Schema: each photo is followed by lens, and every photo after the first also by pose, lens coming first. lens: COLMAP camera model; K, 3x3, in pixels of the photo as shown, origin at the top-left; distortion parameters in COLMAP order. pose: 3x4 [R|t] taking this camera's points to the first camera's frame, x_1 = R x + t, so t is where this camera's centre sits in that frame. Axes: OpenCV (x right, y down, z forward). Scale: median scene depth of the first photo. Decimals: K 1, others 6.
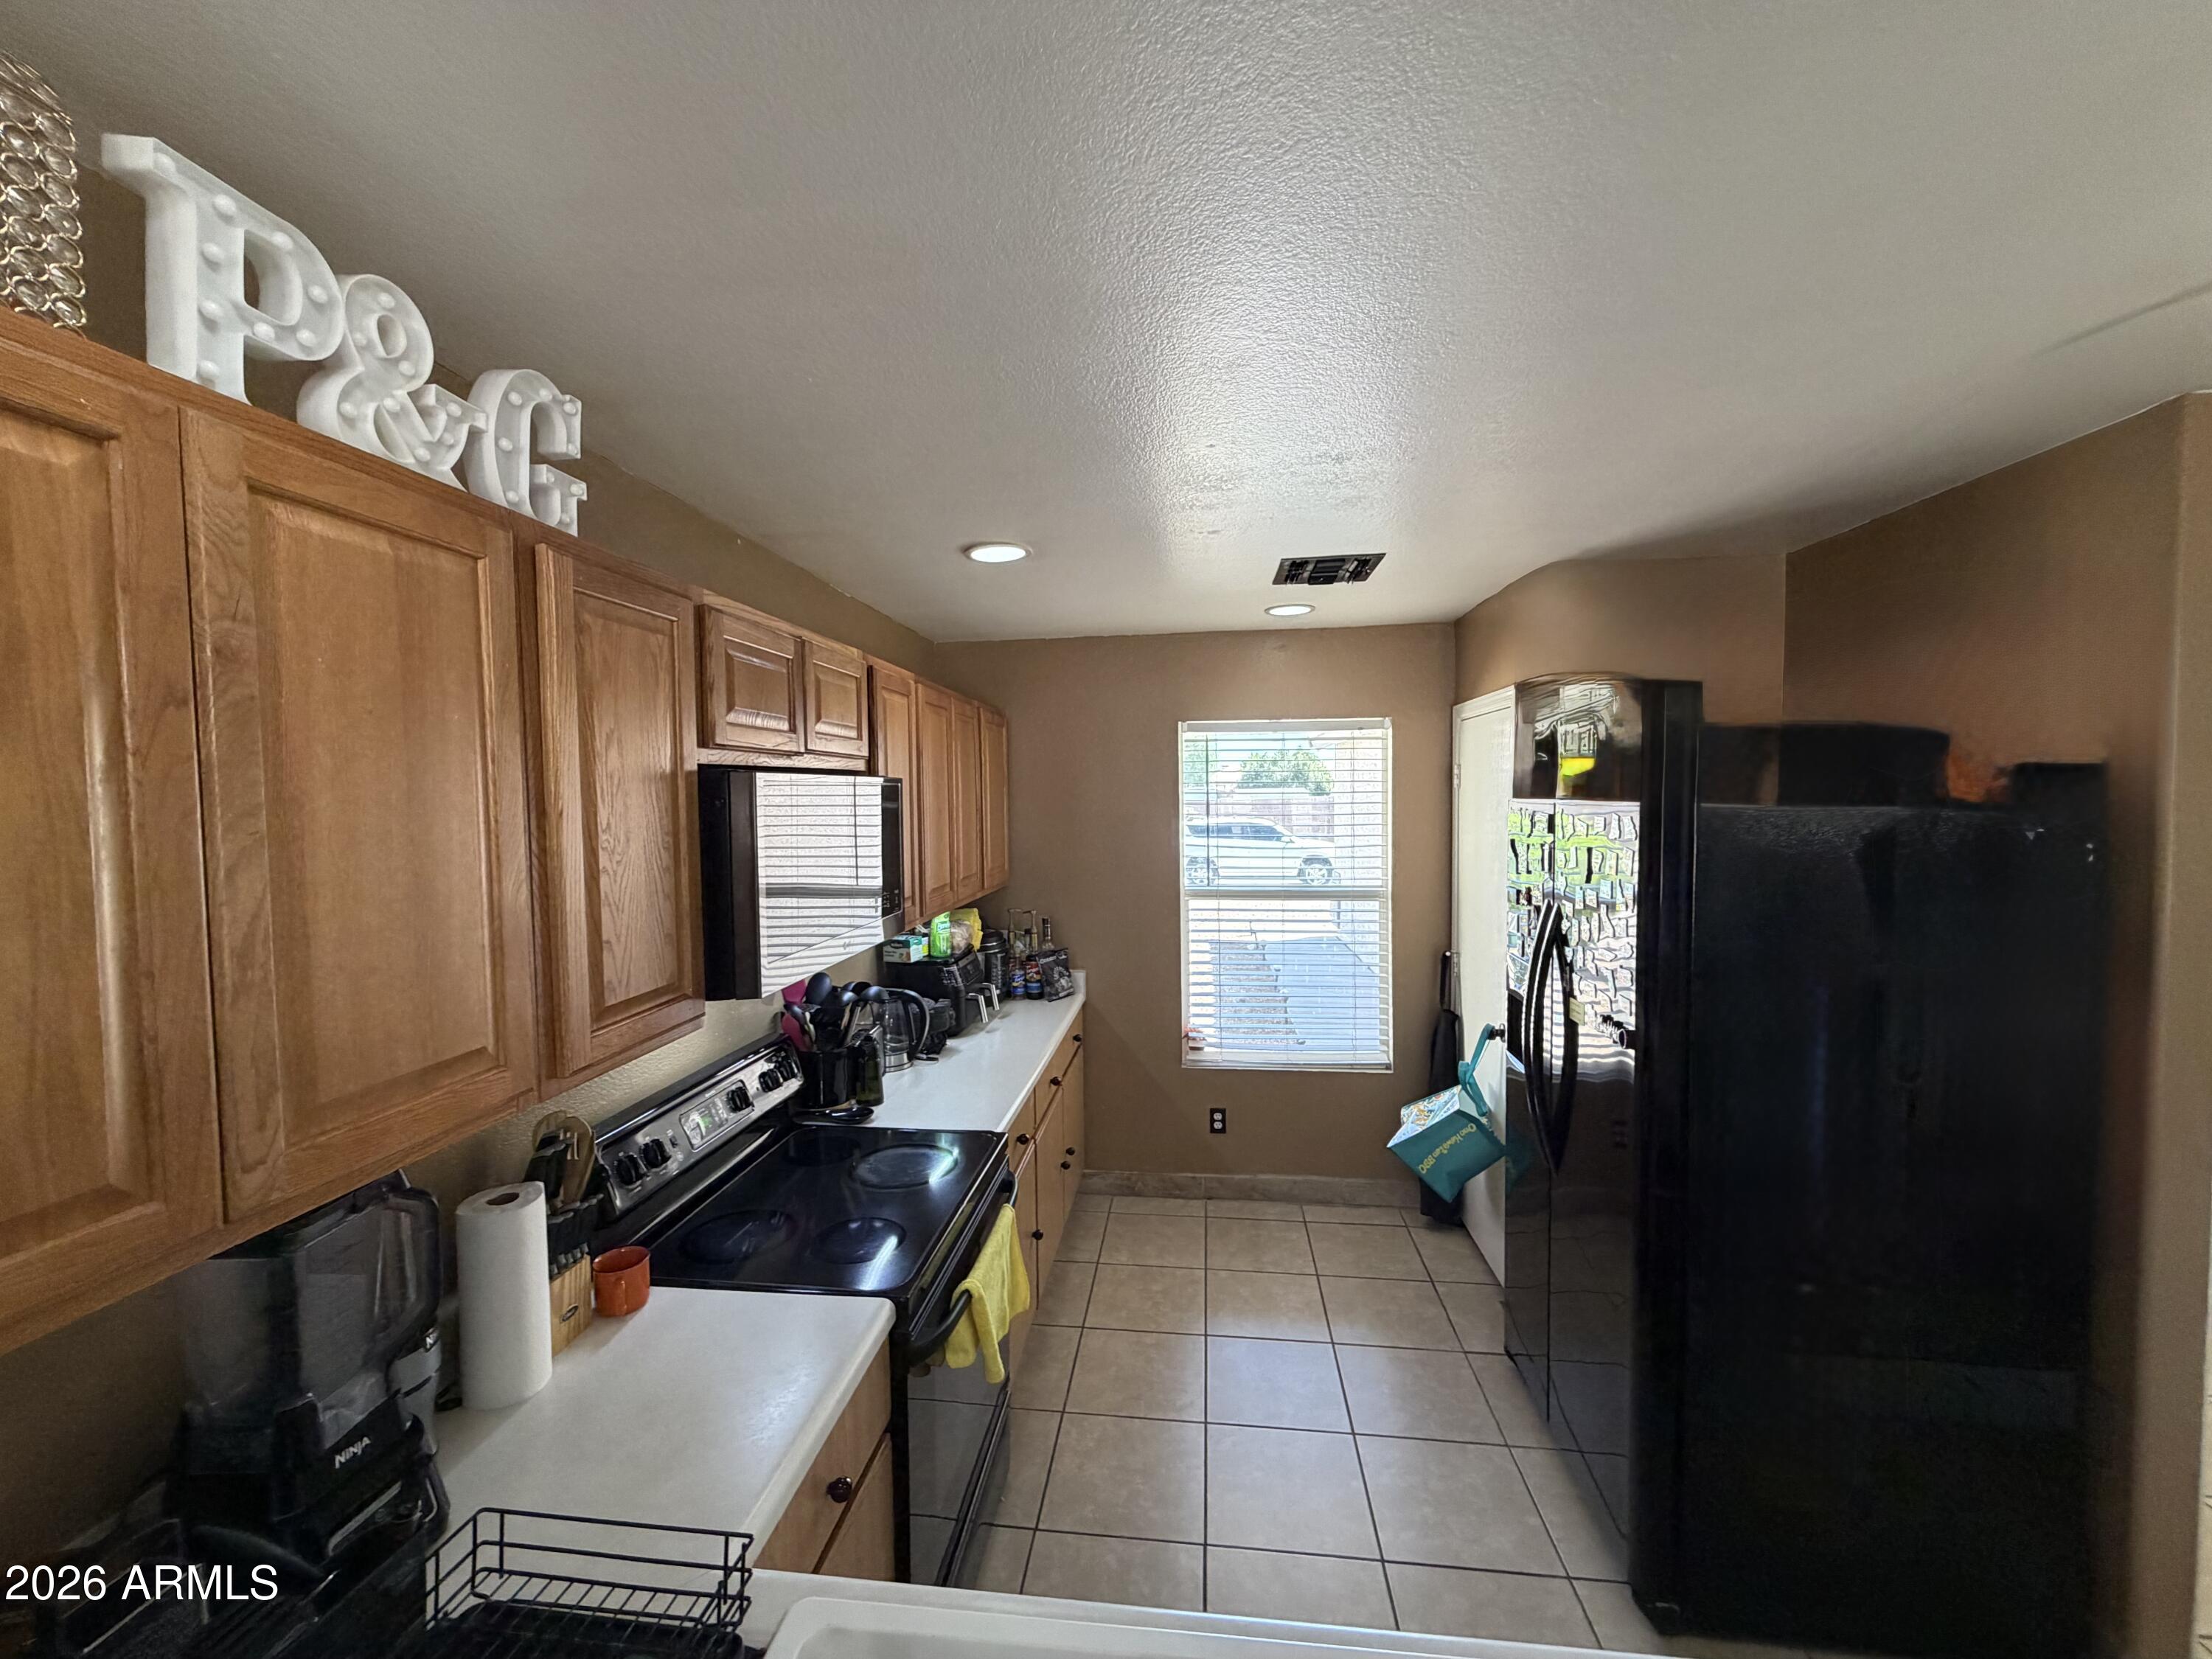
lens RADIAL K [[883.9, 0, 1101.1], [0, 883.9, 834.2], [0, 0, 1]] dist [0.002875, 0.000478]
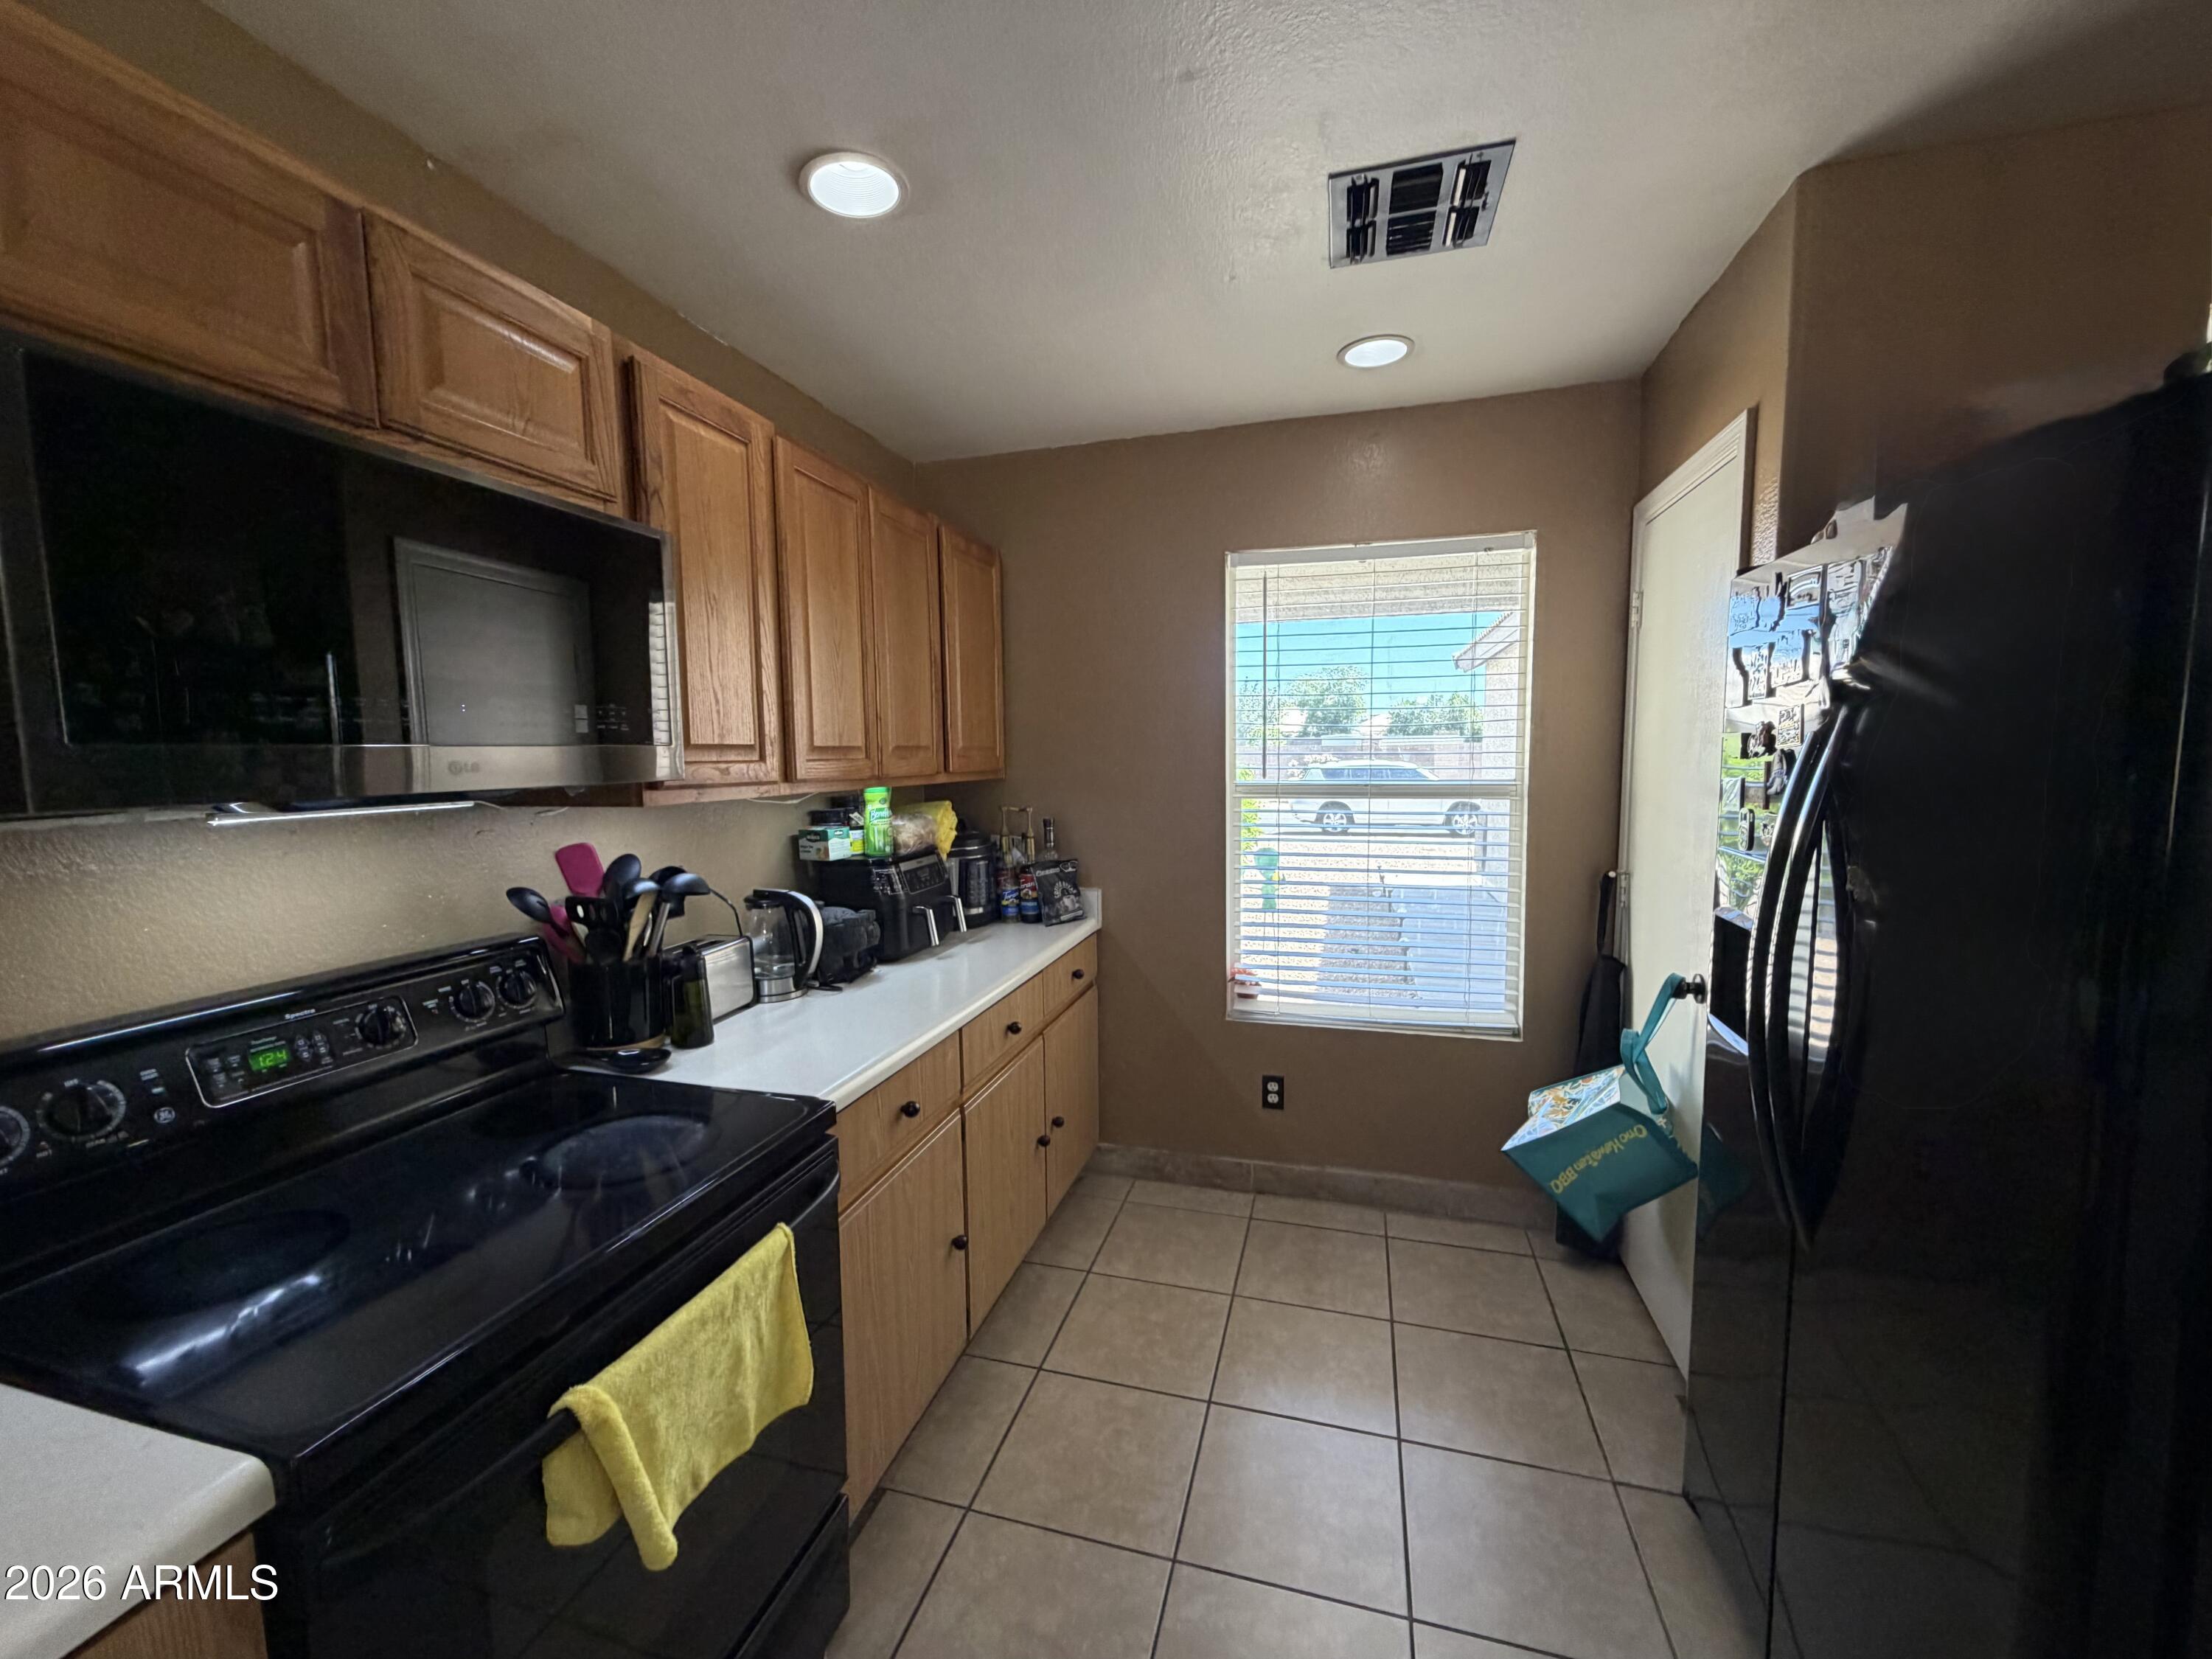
lens RADIAL K [[883.9, 0, 1101.1], [0, 883.9, 834.2], [0, 0, 1]] dist [0.002875, 0.000478]
pose [[0.987205, 0.015665, -0.158687, 0.119172], [-0.007377, 0.998584, 0.052685, 0.077002], [0.159288, -0.050841, 0.985922, 0.285801]]
